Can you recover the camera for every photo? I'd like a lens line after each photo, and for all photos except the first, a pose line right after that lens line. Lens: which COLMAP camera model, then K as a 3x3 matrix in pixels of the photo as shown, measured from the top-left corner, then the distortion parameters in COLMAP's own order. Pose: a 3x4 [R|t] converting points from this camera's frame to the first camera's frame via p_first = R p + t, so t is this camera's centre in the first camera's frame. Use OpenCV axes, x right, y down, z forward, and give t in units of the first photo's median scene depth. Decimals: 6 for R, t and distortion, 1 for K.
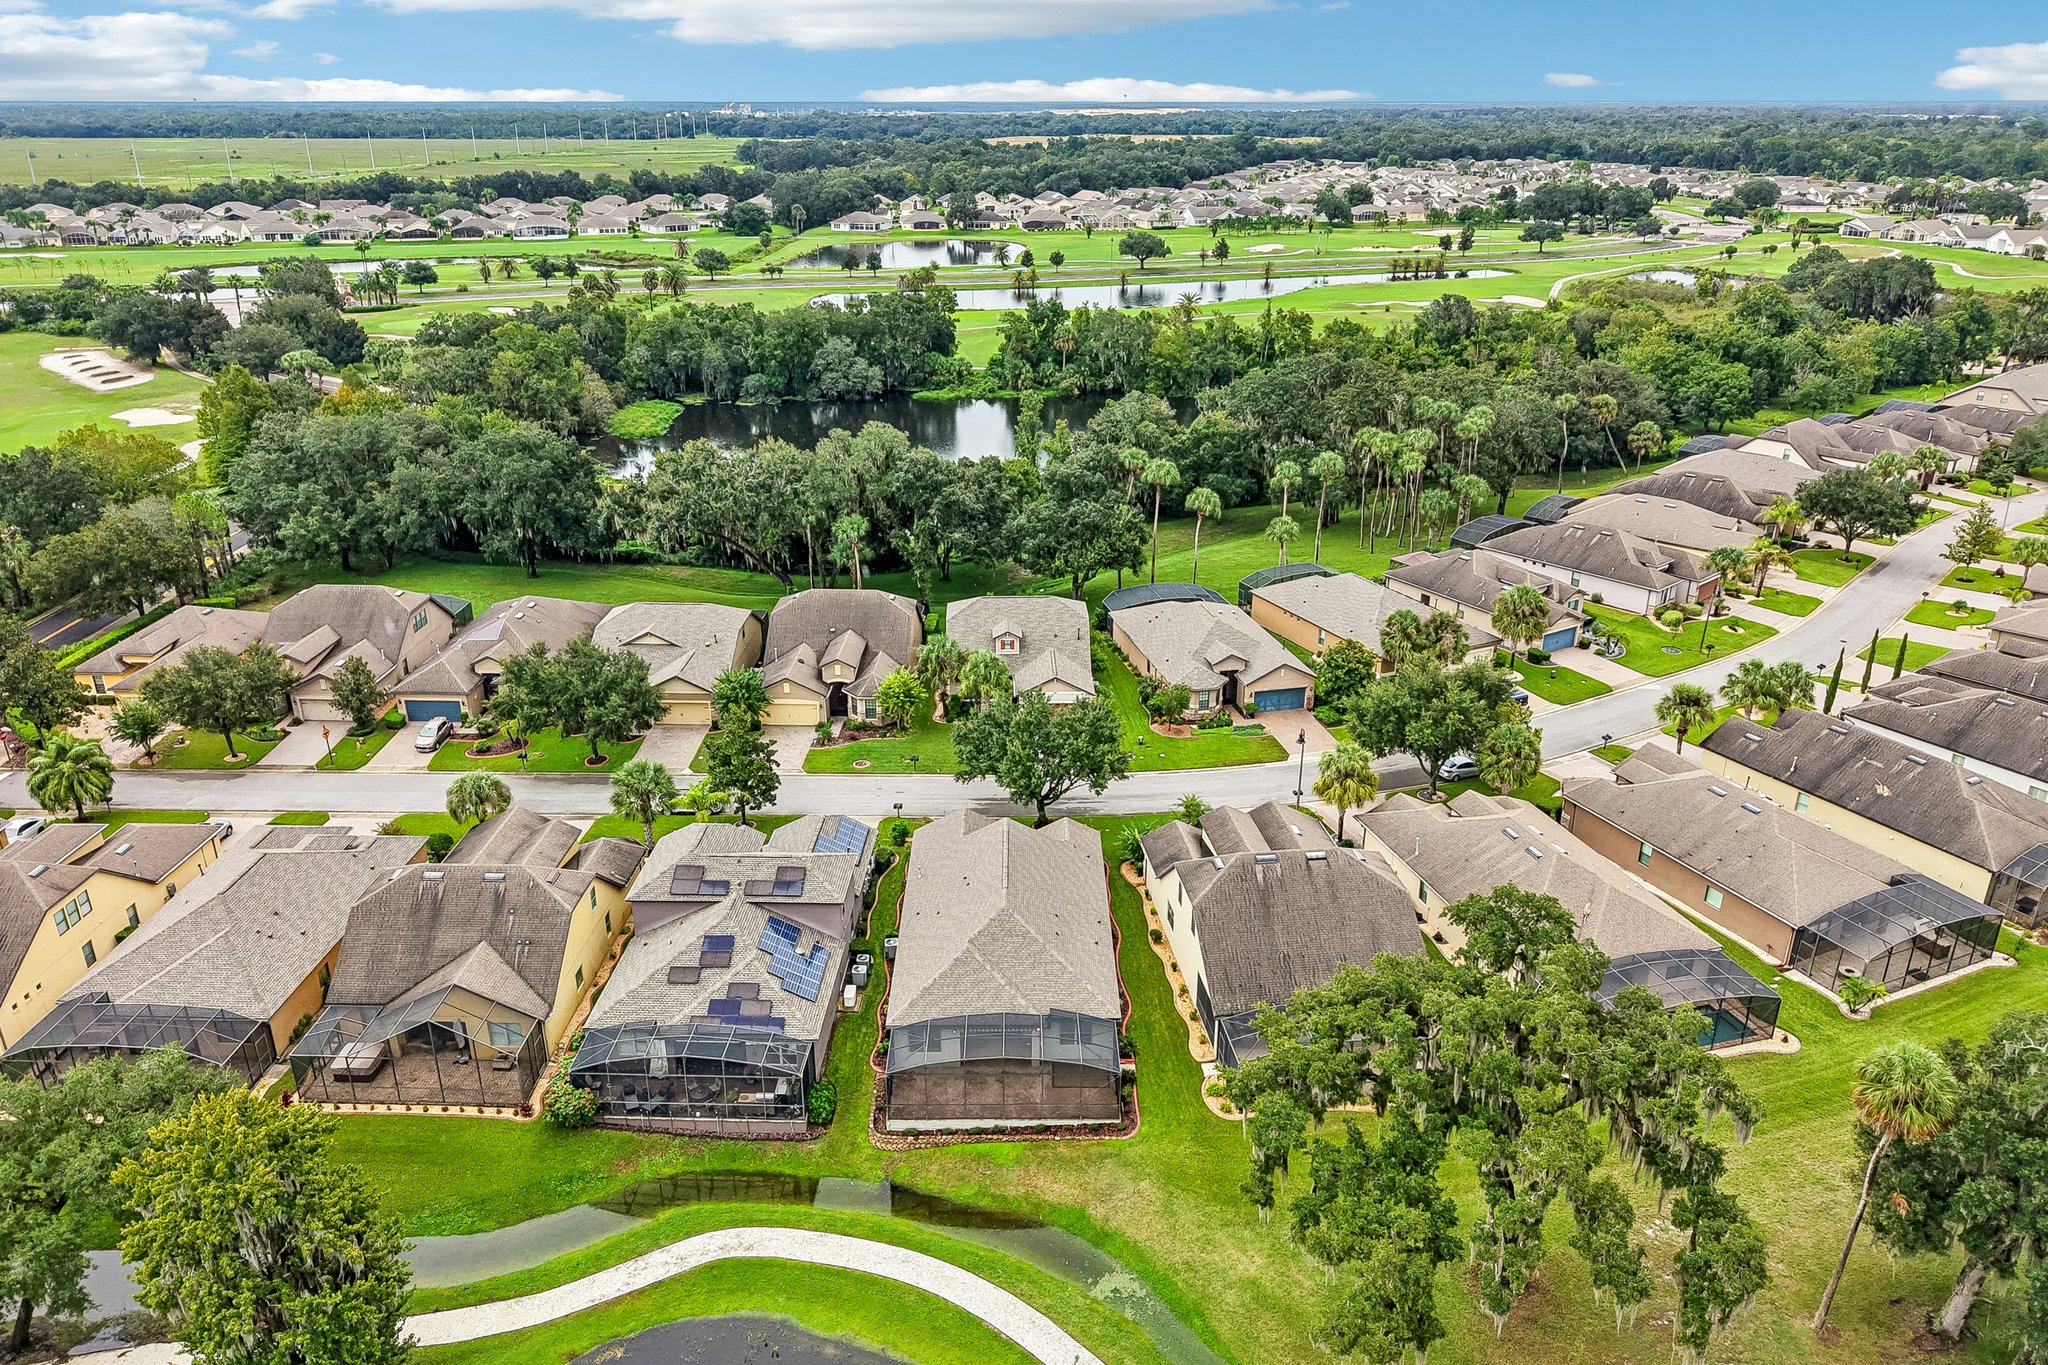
lens RADIAL K [[1417.9, 0, 1031.2], [0, 1417.9, 675.5], [0, 0, 1]] dist [0.052903, -0.083451]
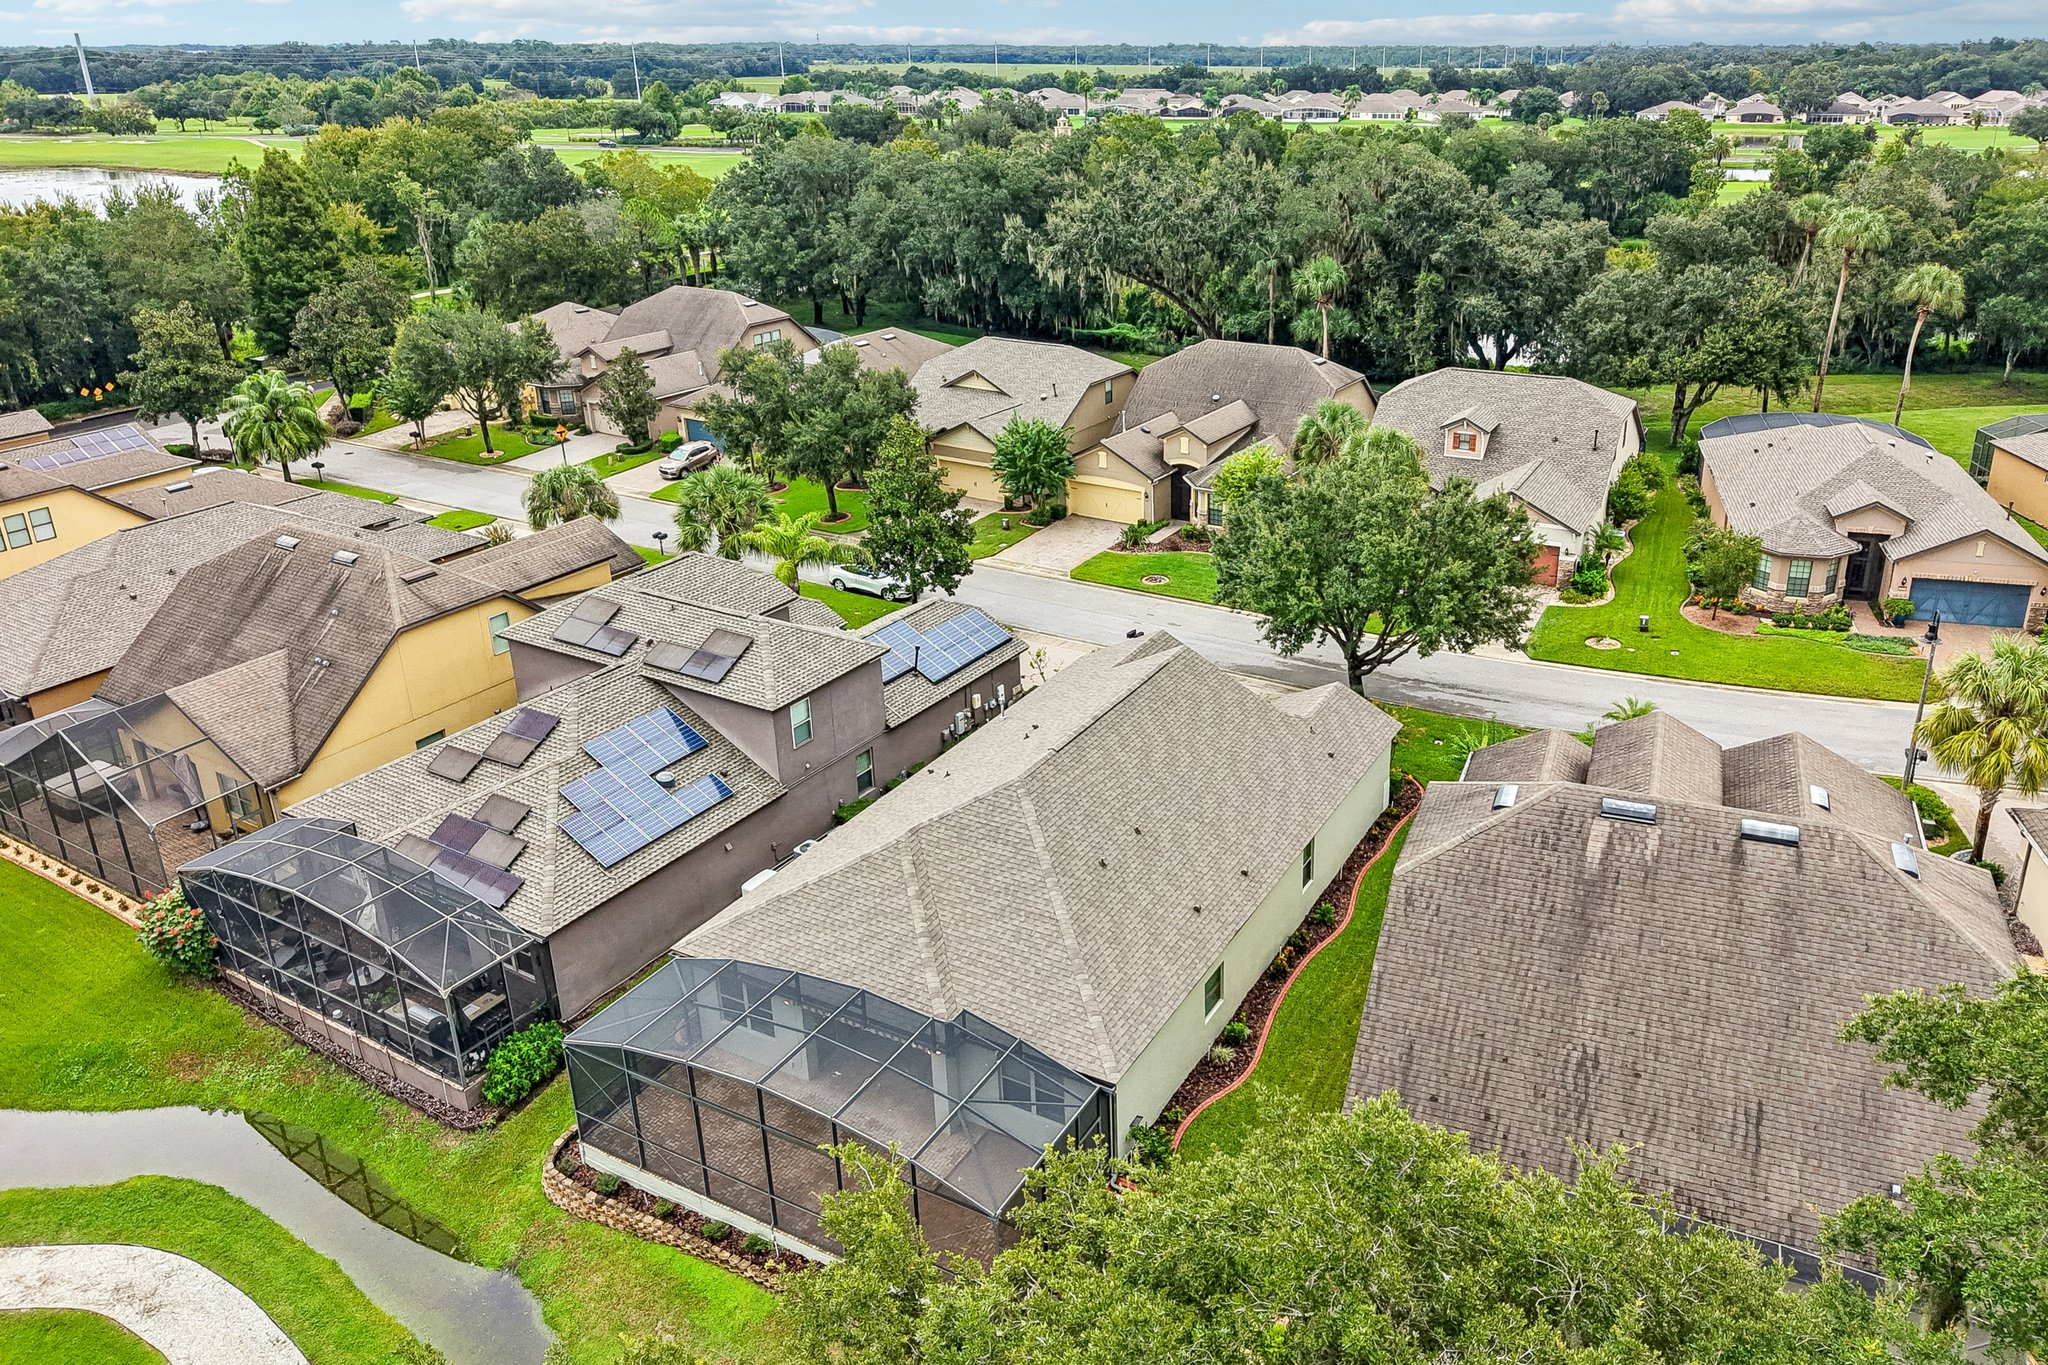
lens RADIAL K [[1457.4, 0, 1131.0], [0, 1457.4, 630.8], [0, 0, 1]] dist [0.070171, -0.078835]
pose [[0.882703, 0.168305, -0.438759, 0.147692], [-0.172754, 0.984505, 0.030099, 0.064269], [0.437026, 0.049229, 0.898100, 0.395905]]
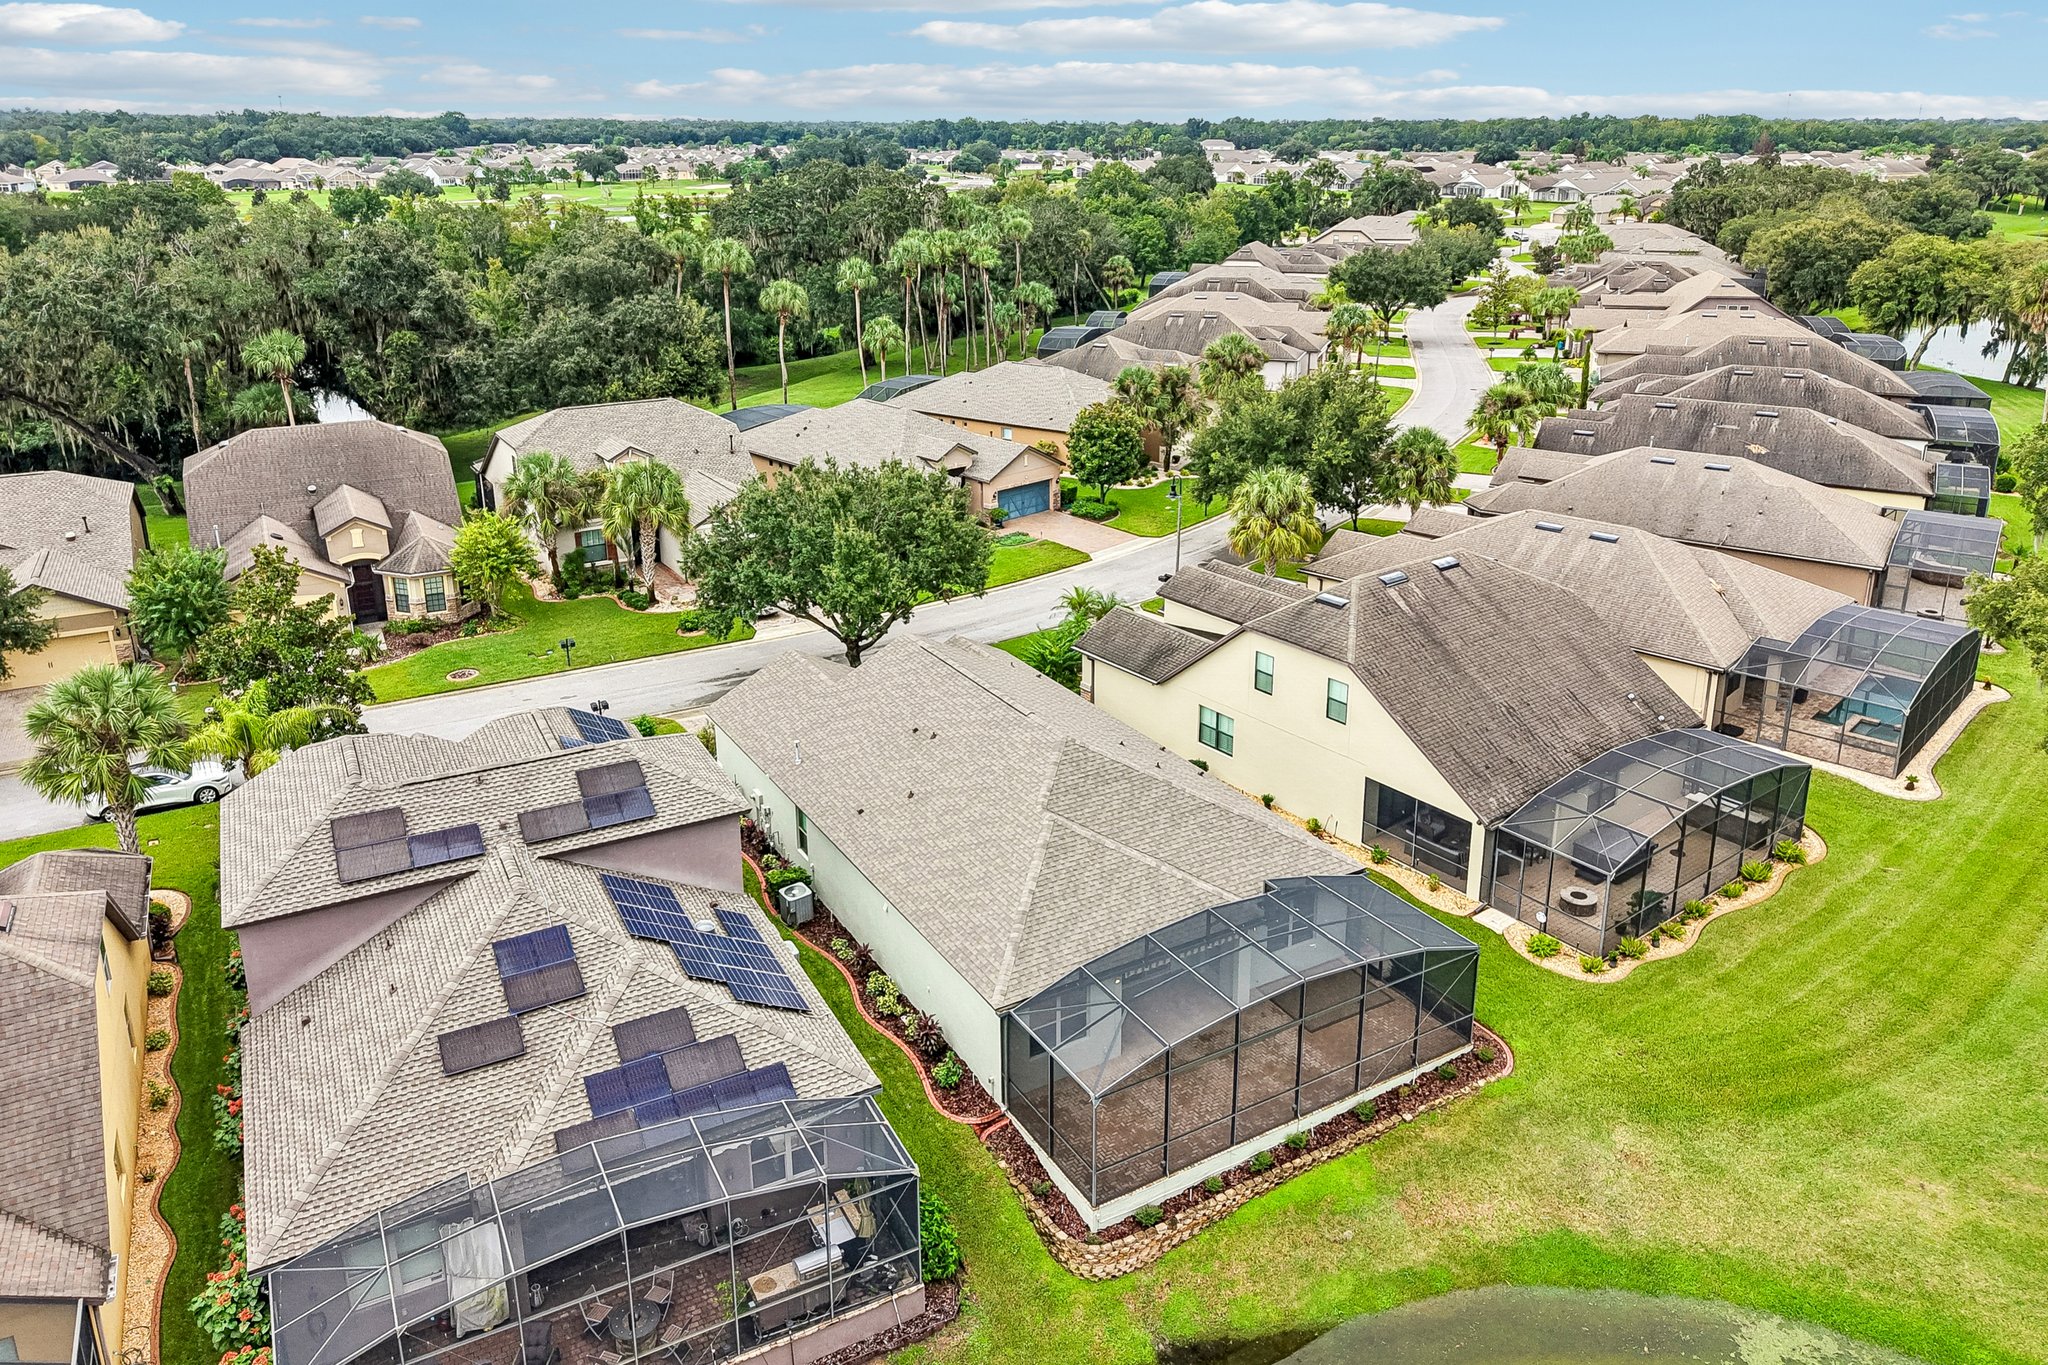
lens RADIAL K [[1454.3, 0, 1028.1], [0, 1454.3, 546.3], [0, 0, 1]] dist [0.031358, -0.029114]
pose [[0.860471, -0.141996, 0.489313, -0.190946], [0.192004, 0.979947, -0.053269, 0.082251], [-0.471938, 0.139786, 0.870480, 0.365388]]
